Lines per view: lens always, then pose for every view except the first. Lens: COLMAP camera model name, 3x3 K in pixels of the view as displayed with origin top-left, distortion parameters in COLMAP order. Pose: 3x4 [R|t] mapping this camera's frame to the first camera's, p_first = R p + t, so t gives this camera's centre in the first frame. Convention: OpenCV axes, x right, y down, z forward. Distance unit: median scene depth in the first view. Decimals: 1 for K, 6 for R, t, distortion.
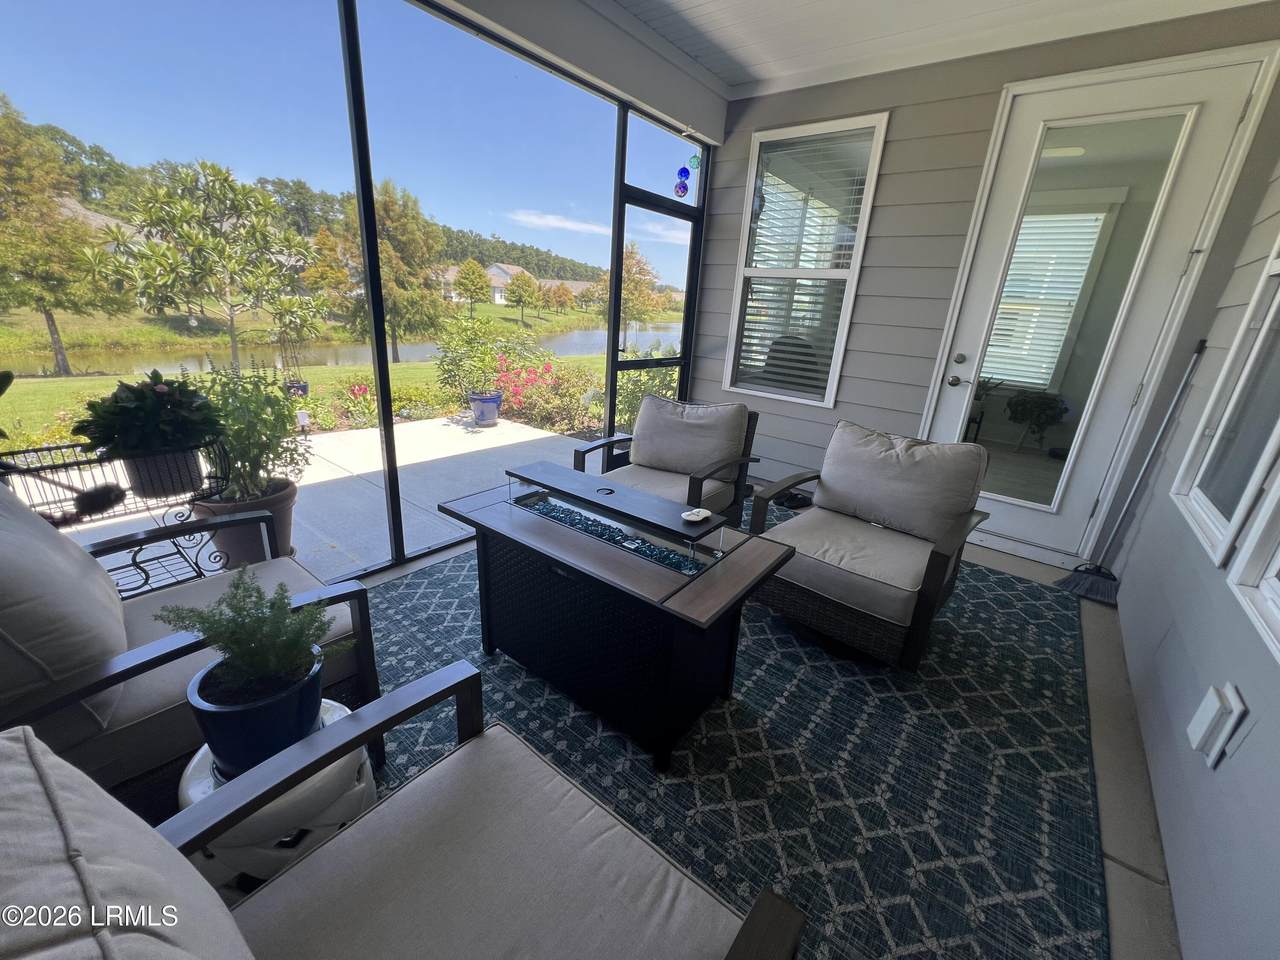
lens RADIAL K [[520.0, 0, 633.9], [0, 520.0, 479.8], [0, 0, 1]] dist [-0.000332, 0.000180]
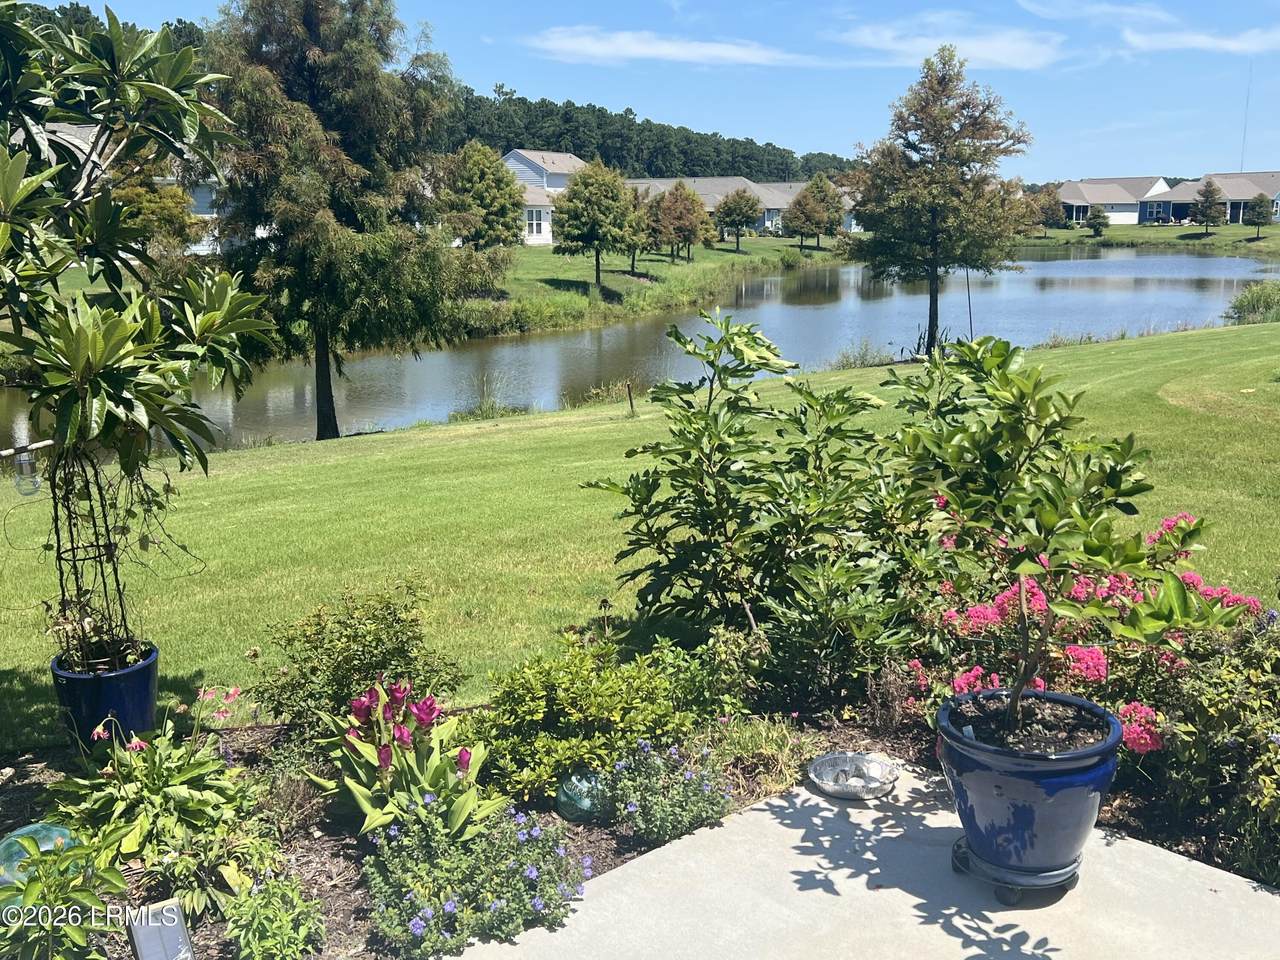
lens RADIAL K [[1303.2, 0, 642.0], [0, 1303.2, 480.6], [0, 0, 1]] dist [-0.017301, 0.000000]
pose [[0.989266, -0.045346, -0.138914, -0.064138], [0.026268, 0.990332, -0.136204, -0.034614], [0.143747, 0.131093, 0.980893, 0.089052]]
